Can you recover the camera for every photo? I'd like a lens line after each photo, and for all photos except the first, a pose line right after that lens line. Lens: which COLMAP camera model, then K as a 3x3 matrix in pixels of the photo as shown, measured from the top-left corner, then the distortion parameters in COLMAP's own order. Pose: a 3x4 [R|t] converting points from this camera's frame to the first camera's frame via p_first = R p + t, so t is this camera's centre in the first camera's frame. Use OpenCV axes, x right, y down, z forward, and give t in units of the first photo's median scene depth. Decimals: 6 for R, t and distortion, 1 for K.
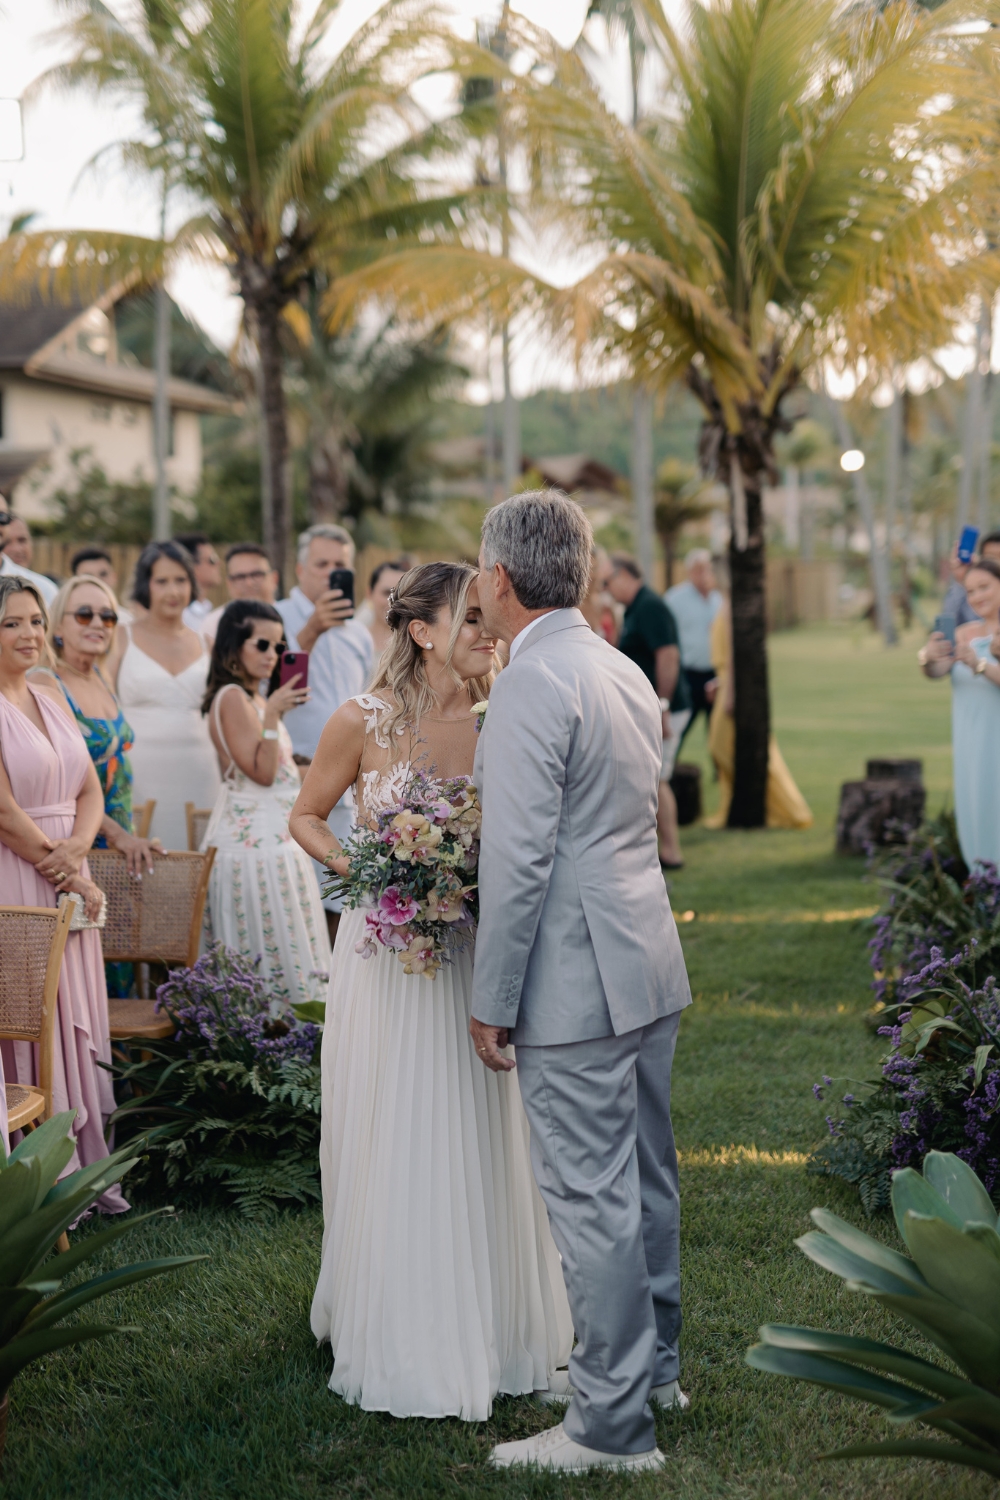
lens RADIAL K [[2059.0, 0, 501.7], [0, 2059.0, 758.0], [0, 0, 1]] dist [-0.009419, 0.000000]
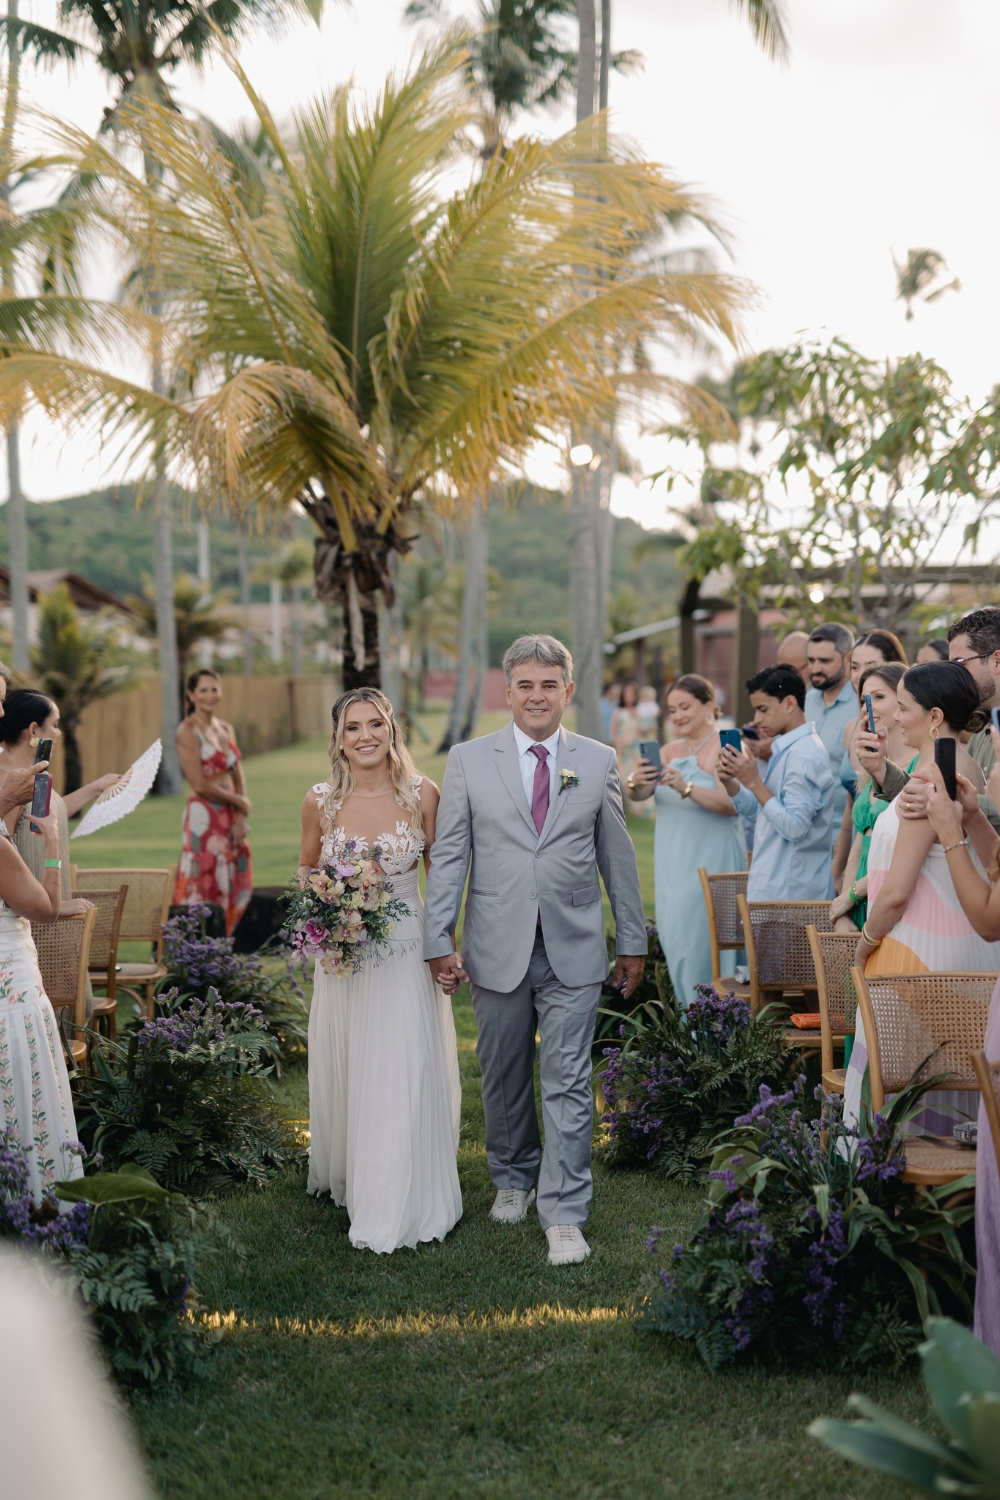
lens RADIAL K [[2059.0, 0, 509.2], [0, 2059.0, 743.7], [0, 0, 1]] dist [-0.009419, 0.000000]
pose [[0.967575, -0.008549, 0.252438, -0.143860], [0.024263, 0.997951, -0.059200, -0.013284], [-0.251414, 0.063405, 0.965801, 0.084431]]
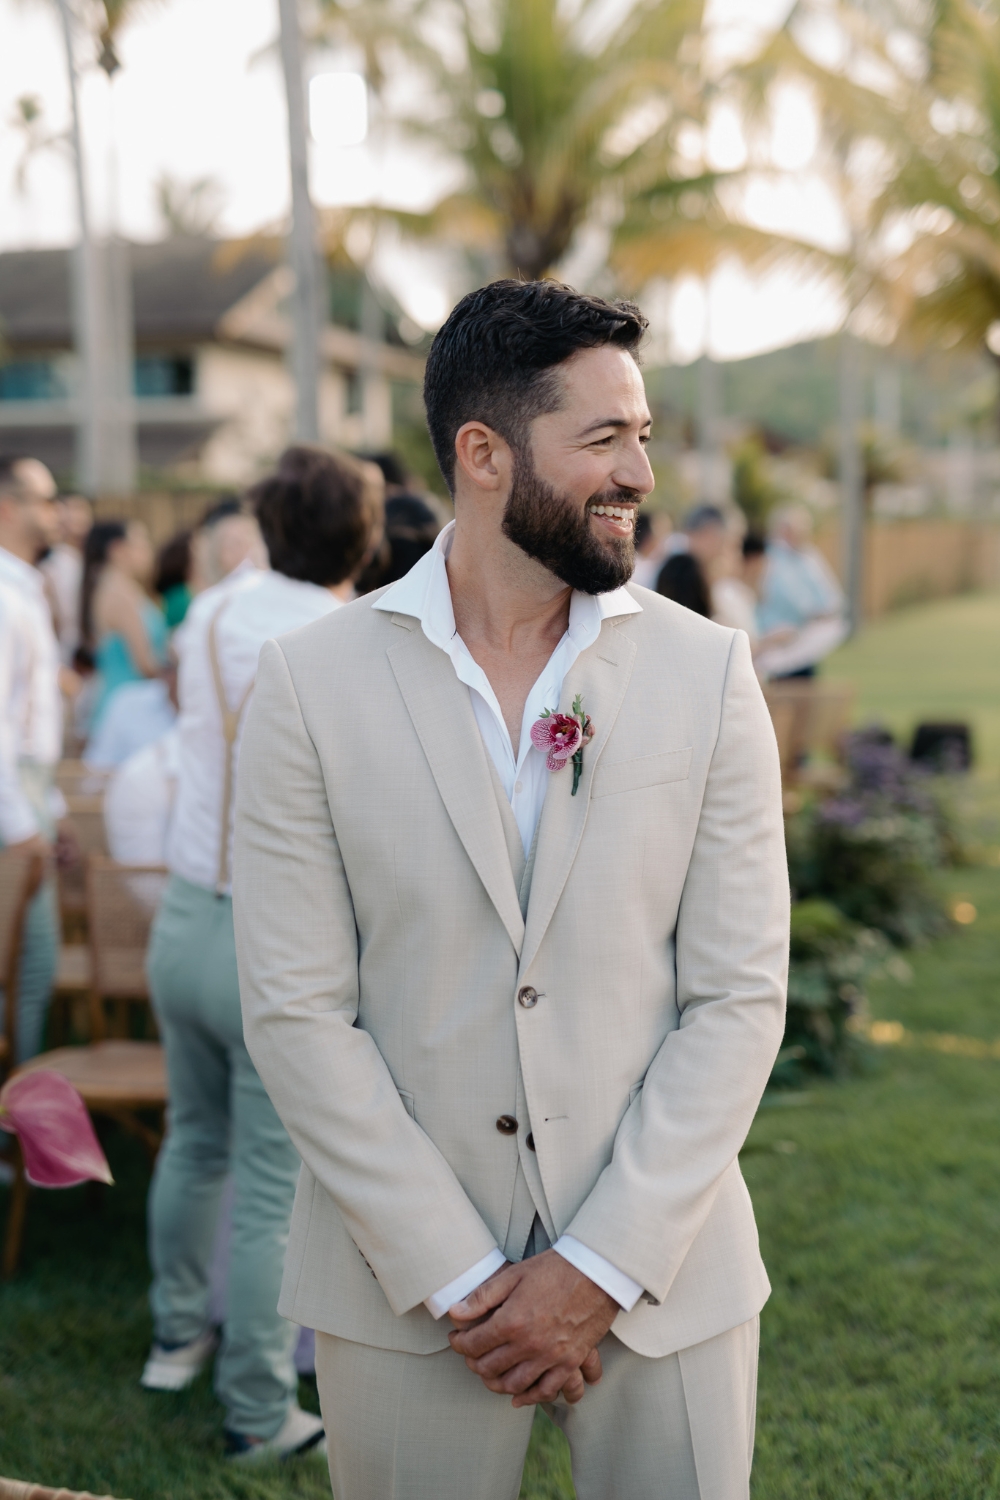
lens RADIAL K [[2059.0, 0, 504.8], [0, 2059.0, 748.7], [0, 0, 1]] dist [-0.009419, 0.000000]
pose [[0.997324, 0.011146, -0.072248, -0.166968], [-0.010234, 0.999863, 0.012987, 0.021126], [0.072383, -0.012213, 0.997302, -0.129689]]
